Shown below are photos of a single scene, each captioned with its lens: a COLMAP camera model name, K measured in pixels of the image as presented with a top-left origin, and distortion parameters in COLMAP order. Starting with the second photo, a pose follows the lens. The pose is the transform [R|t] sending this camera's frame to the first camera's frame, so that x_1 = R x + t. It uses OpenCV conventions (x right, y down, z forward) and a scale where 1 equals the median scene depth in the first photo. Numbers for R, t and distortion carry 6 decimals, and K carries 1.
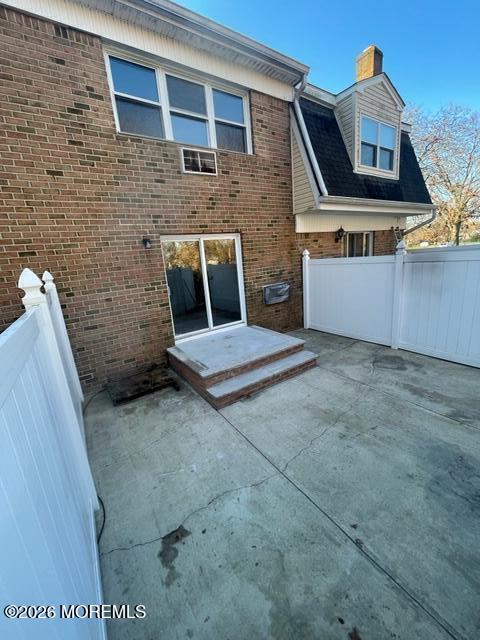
lens RADIAL K [[255.0, 0, 240.0], [0, 255.0, 320.0], [0, 0, 1]] dist [-0.001825, 0.000467]
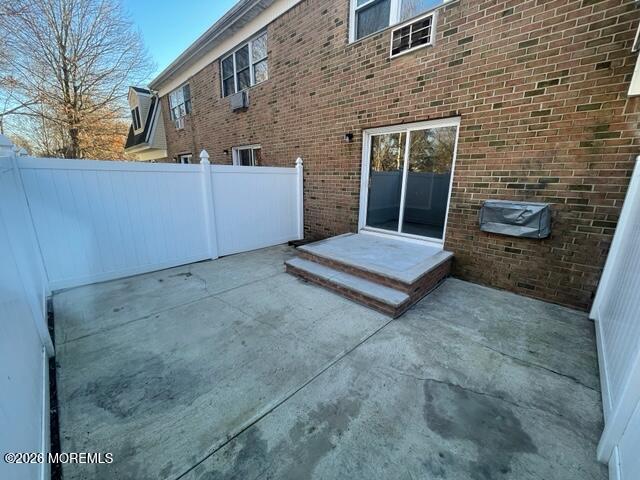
lens RADIAL K [[258.2, 0, 319.0], [0, 258.2, 244.9], [0, 0, 1]] dist [-0.001496, -0.000182]
pose [[0.189176, 0.336132, -0.922620, 0.874933], [-0.259313, 0.923332, 0.283221, -0.144635], [0.947085, 0.185669, 0.261836, 0.645001]]
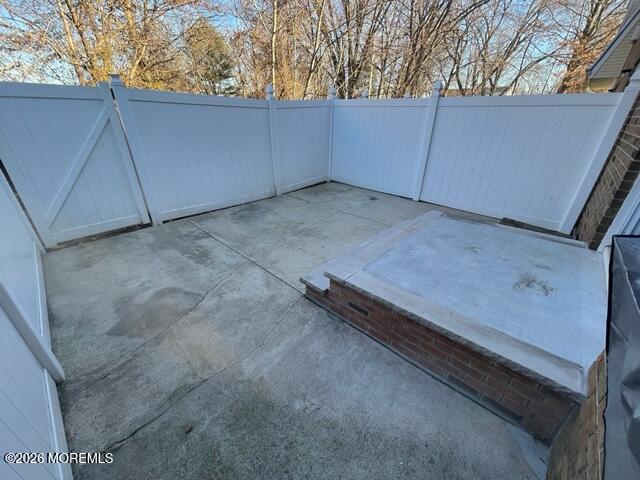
lens RADIAL K [[258.2, 0, 319.0], [0, 258.2, 244.9], [0, 0, 1]] dist [-0.001496, -0.000182]
pose [[-0.974529, 0.159818, -0.157325, 0.364406], [0.016375, 0.750363, 0.660824, -0.267232], [0.223663, 0.641416, -0.733867, 1.422701]]
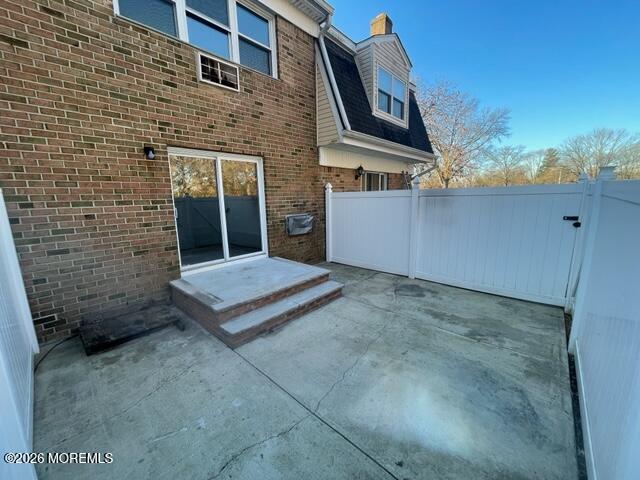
lens RADIAL K [[255.0, 0, 321.6], [0, 255.0, 243.6], [0, 0, 1]] dist [-0.001825, 0.000467]
pose [[0.969217, 0.020321, 0.245366, -0.017111], [-0.002581, 0.997372, -0.072404, 0.055052], [-0.246193, 0.069542, 0.966723, 0.077025]]
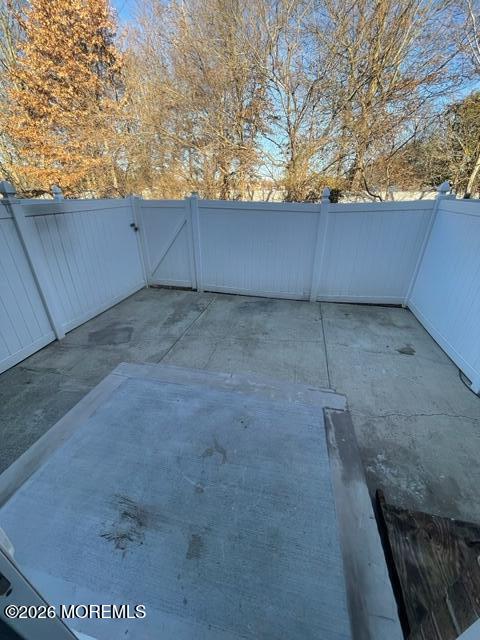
lens RADIAL K [[258.2, 0, 234.3], [0, 258.2, 319.9], [0, 0, 1]] dist [-0.001496, -0.000182]
pose [[-0.671093, -0.252568, 0.697025, -0.290151], [0.234055, 0.819919, 0.522446, -0.245750], [-0.703457, 0.513753, -0.491128, 1.163330]]
